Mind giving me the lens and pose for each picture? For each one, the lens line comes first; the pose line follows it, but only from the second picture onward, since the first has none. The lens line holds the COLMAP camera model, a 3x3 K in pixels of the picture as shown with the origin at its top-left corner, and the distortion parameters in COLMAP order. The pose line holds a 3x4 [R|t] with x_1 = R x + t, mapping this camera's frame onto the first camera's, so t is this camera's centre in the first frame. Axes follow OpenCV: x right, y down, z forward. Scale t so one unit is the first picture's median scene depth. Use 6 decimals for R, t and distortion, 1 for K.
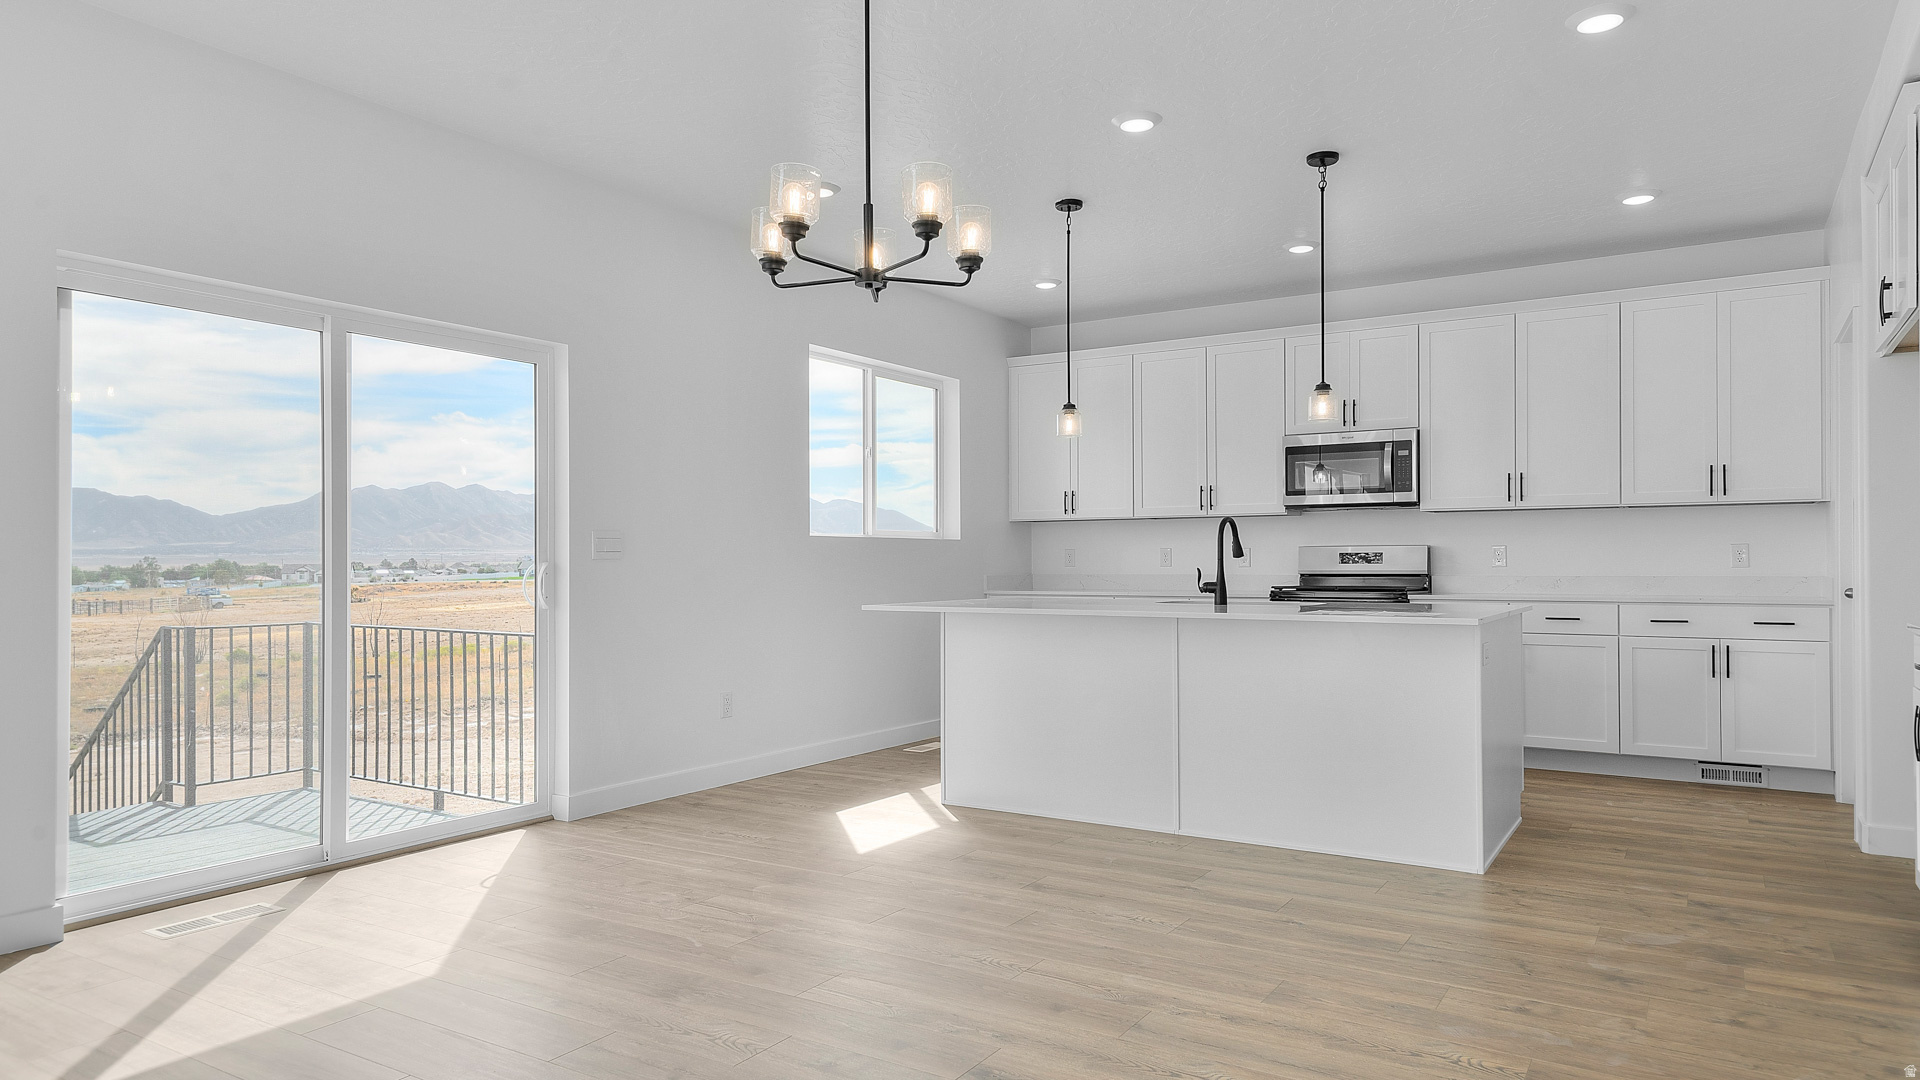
lens RADIAL K [[1190.2, 0, 961.9], [0, 1190.2, 546.5], [0, 0, 1]] dist [0.032978, -0.000993]
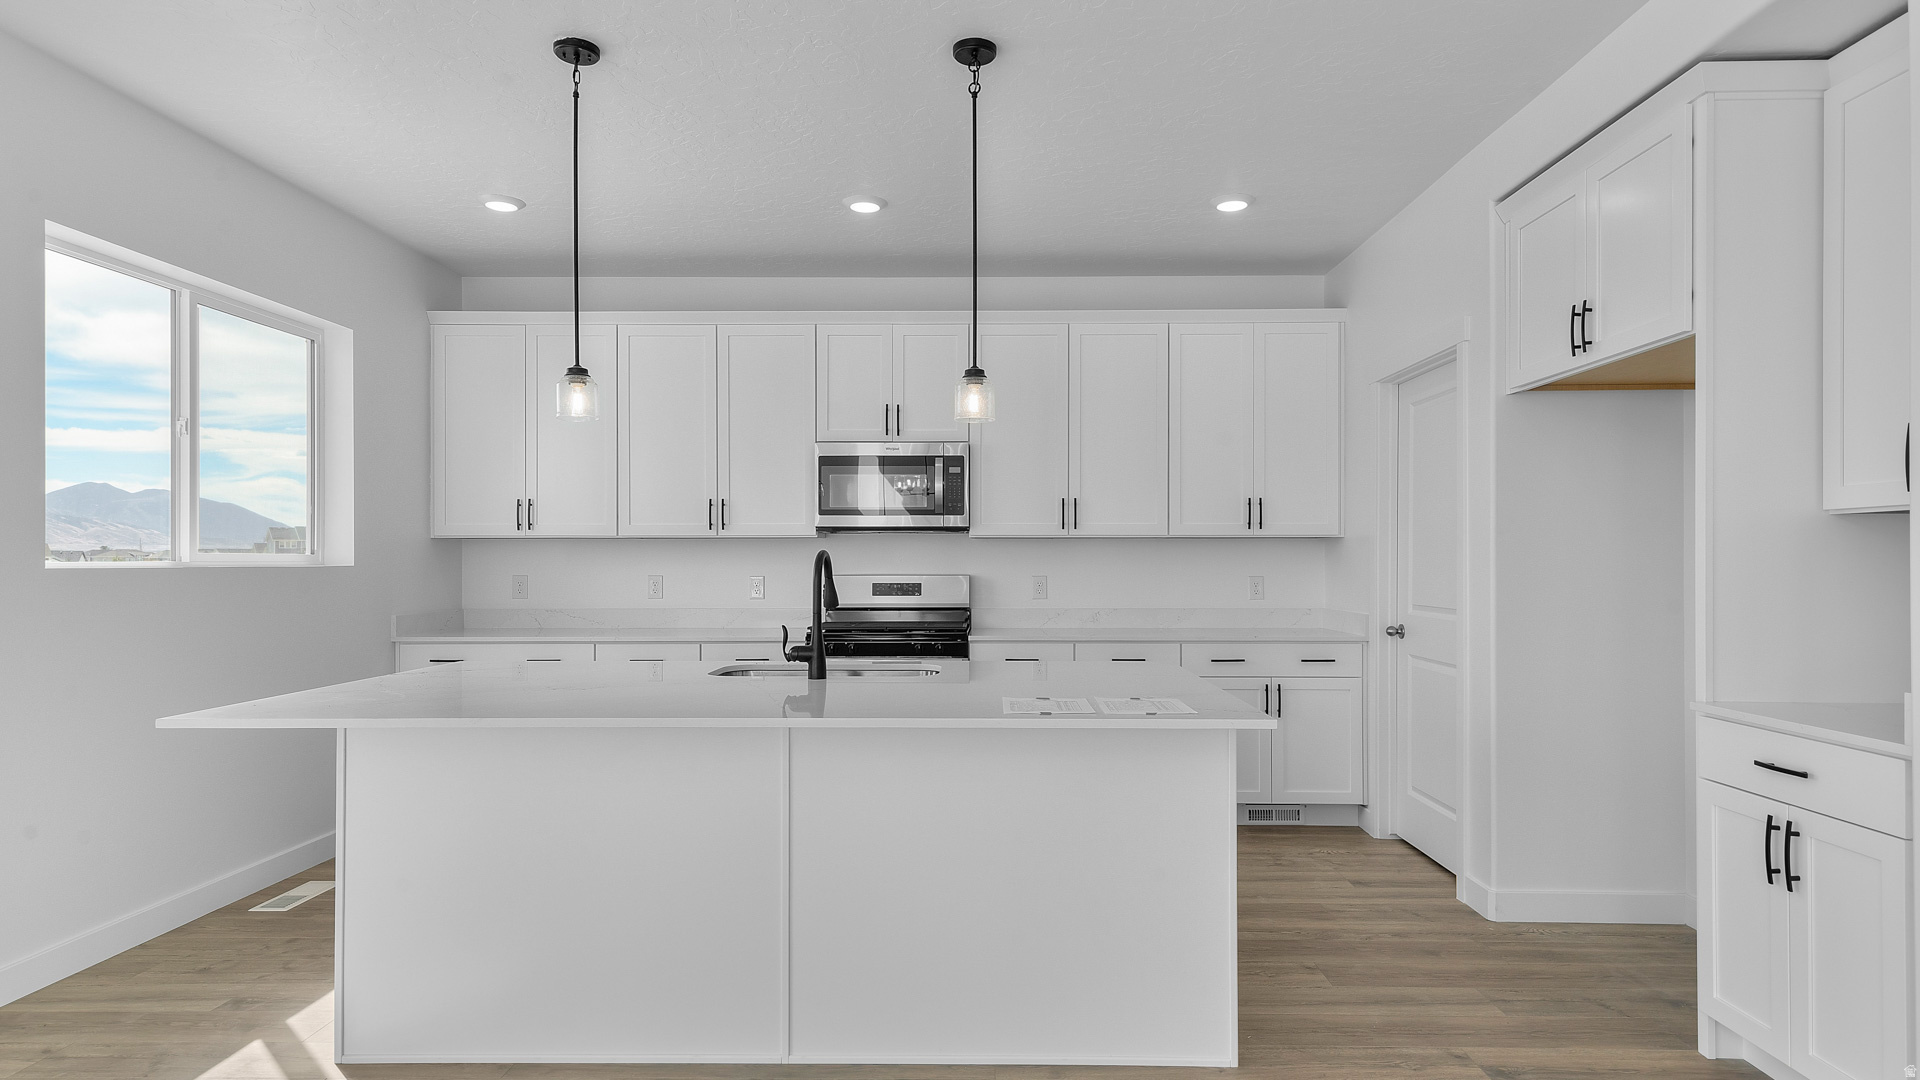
lens RADIAL K [[1063.2, 0, 967.3], [0, 1063.2, 553.6], [0, 0, 1]] dist [0.024920, -0.004190]
pose [[0.853423, 0.005363, 0.521191, -0.023048], [-0.008894, 0.999951, 0.004275, -0.020562], [-0.521143, -0.008284, 0.853429, 0.329298]]
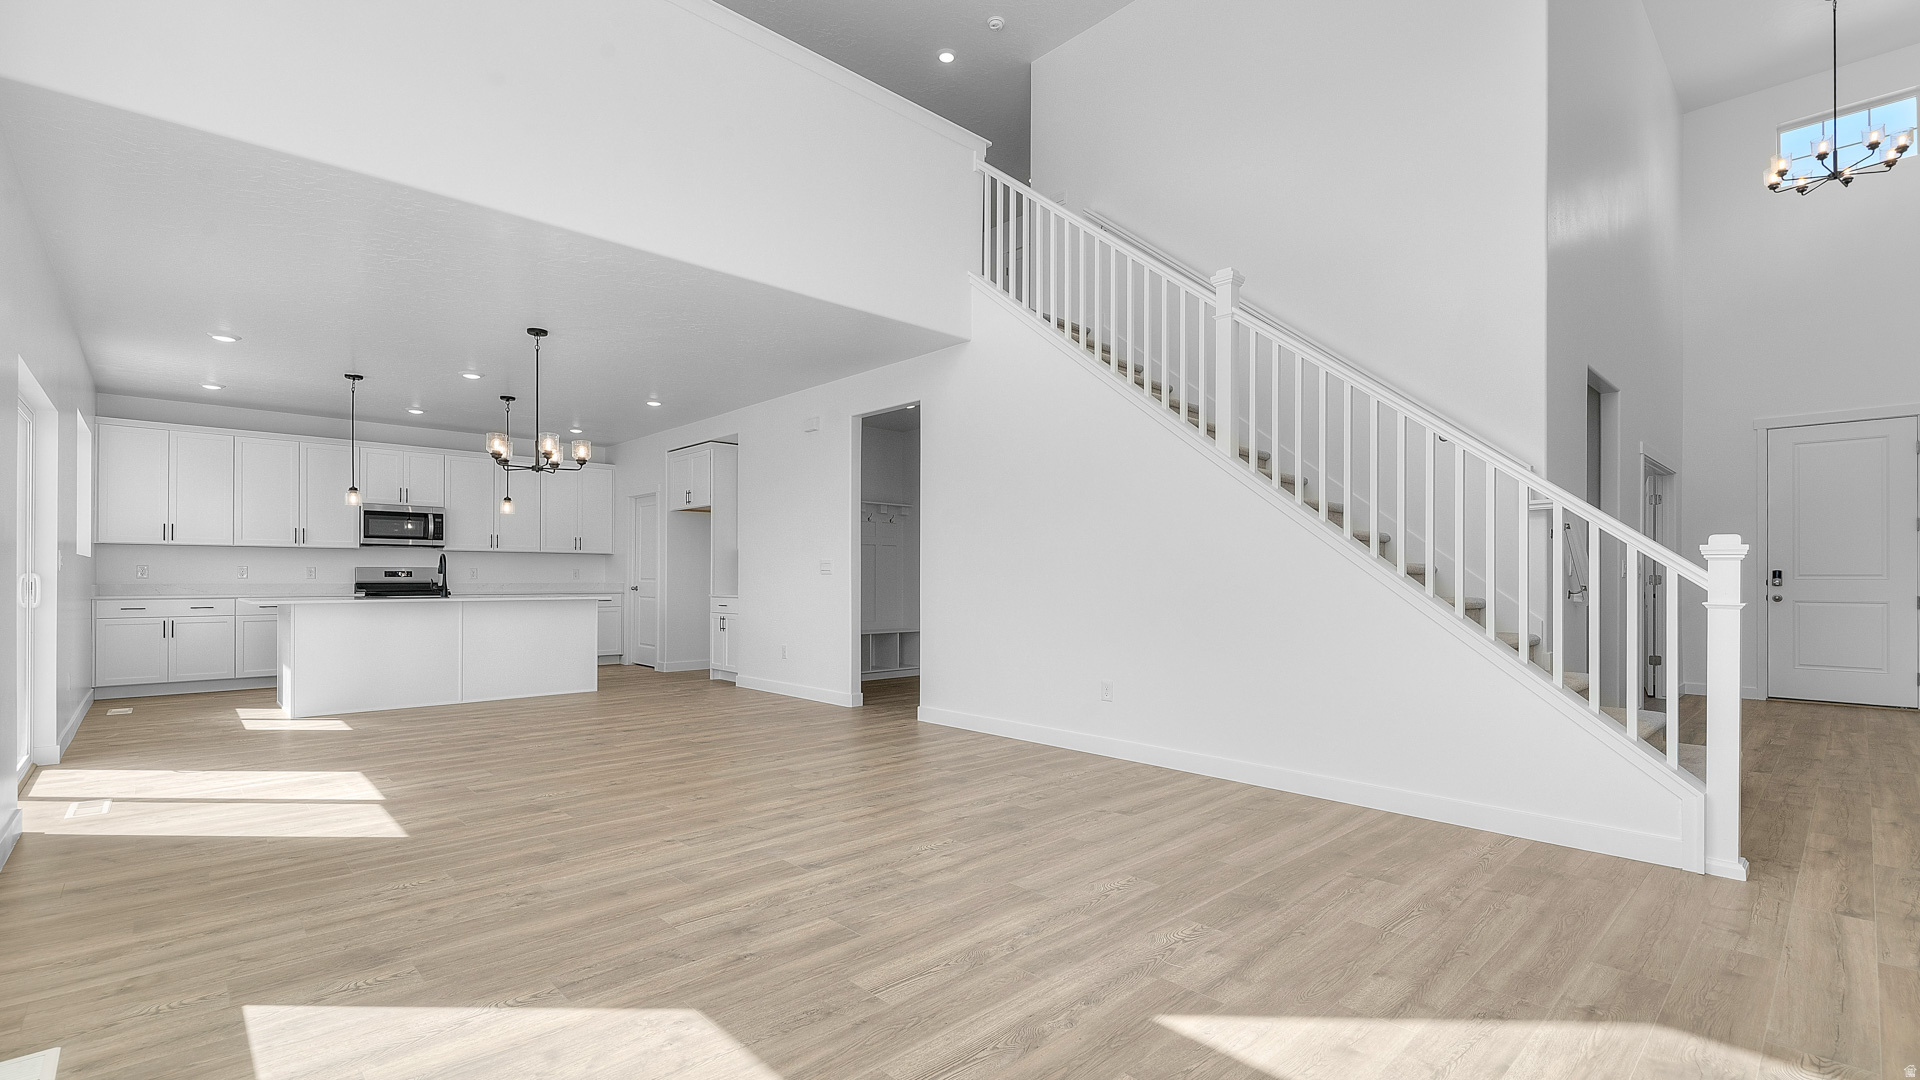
lens RADIAL K [[844.0, 0, 989.4], [0, 844.0, 575.4], [0, 0, 1]] dist [0.000137, 0.000181]
pose [[0.223297, 0.006469, 0.974729, -0.744843], [-0.017313, 0.999847, -0.002669, -0.000423], [-0.974597, -0.016279, 0.223374, -0.173575]]
